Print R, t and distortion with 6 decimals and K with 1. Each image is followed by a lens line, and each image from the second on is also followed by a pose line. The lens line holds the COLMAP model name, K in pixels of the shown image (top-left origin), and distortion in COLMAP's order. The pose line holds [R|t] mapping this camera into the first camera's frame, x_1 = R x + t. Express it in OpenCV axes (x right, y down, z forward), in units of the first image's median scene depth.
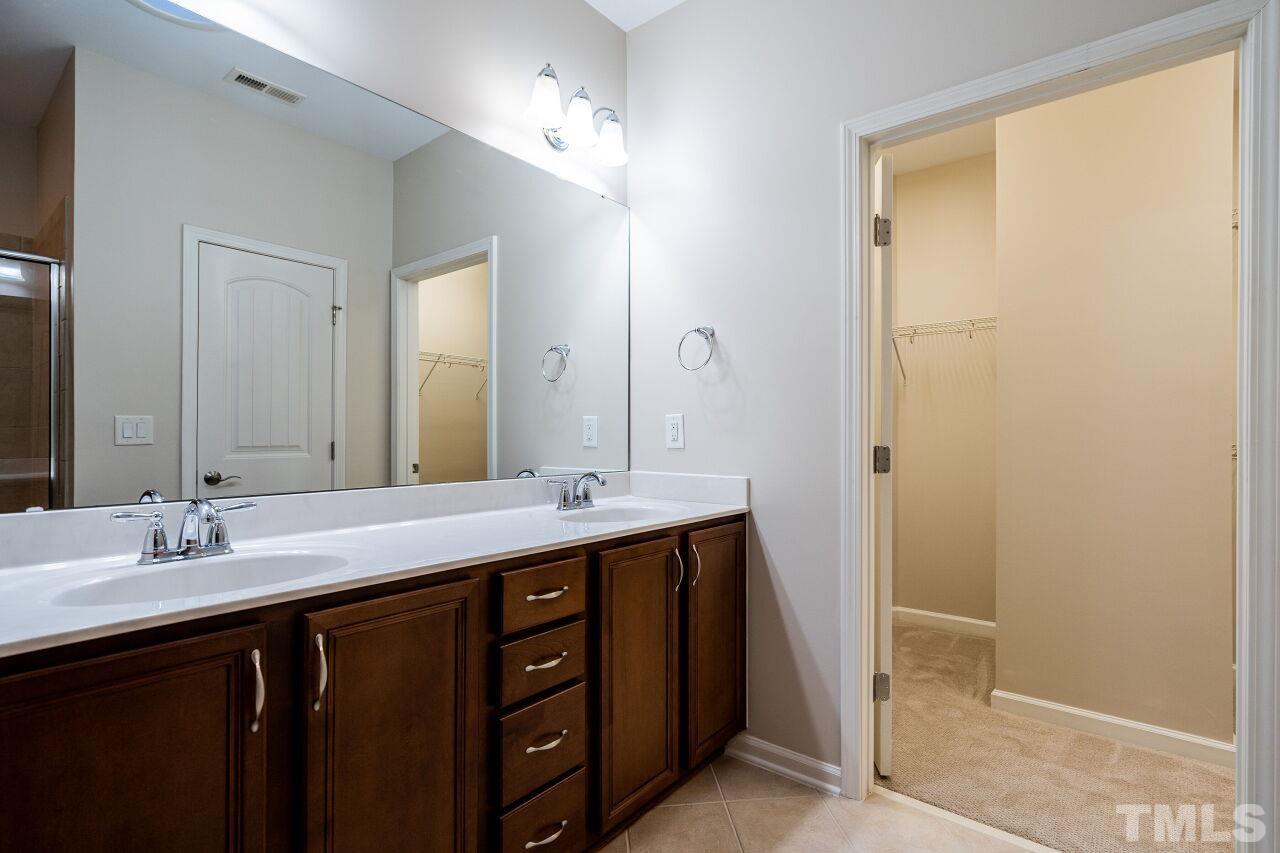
lens RADIAL K [[600.0, 0, 673.5], [0, 600.0, 434.9], [0, 0, 1]] dist [0.001239, 0.000087]
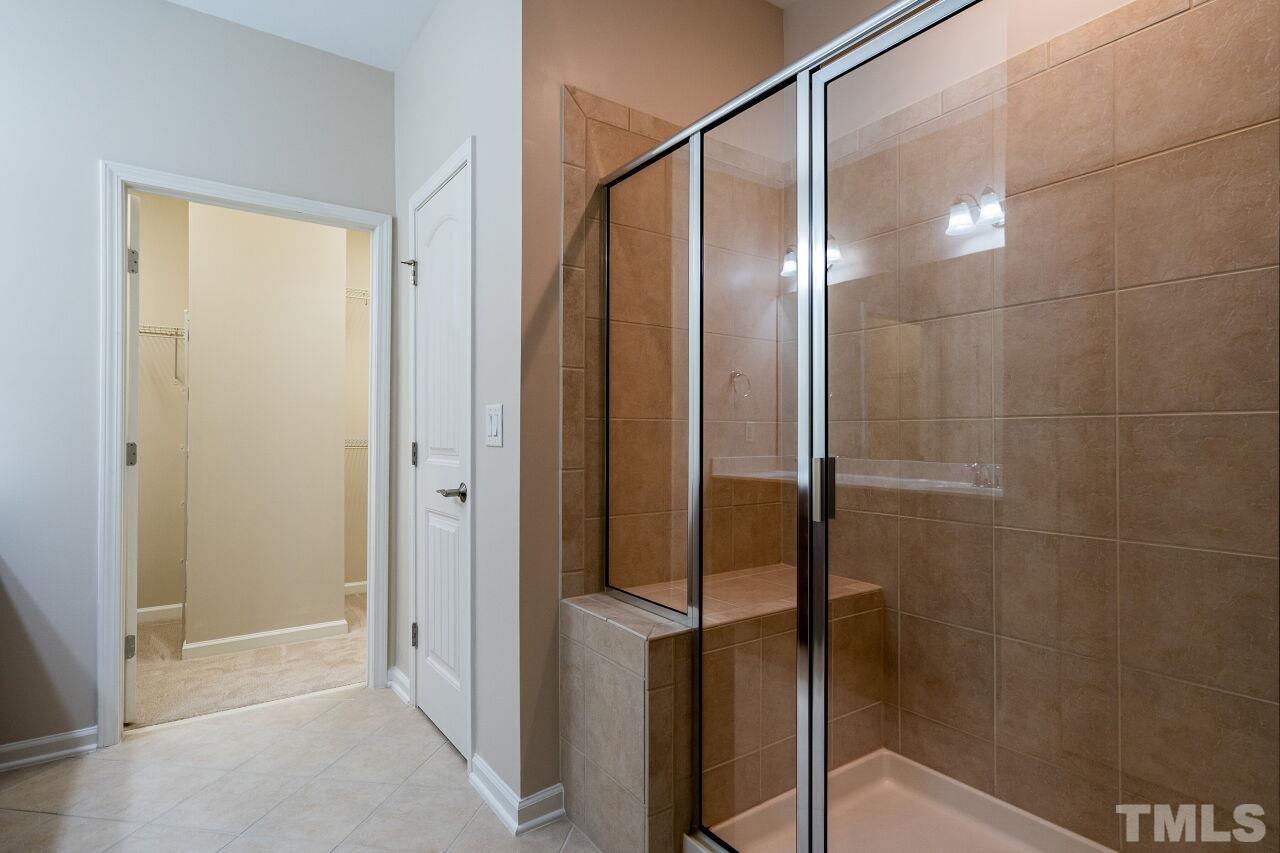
lens RADIAL K [[632.0, 0, 659.9], [0, 632.0, 425.2], [0, 0, 1]] dist [0.002146, 0.000596]
pose [[0.268002, 0.010662, 0.963359, -0.524582], [-0.002968, 0.999943, -0.010241, -0.005276], [-0.963414, -0.000114, 0.268019, -0.307319]]
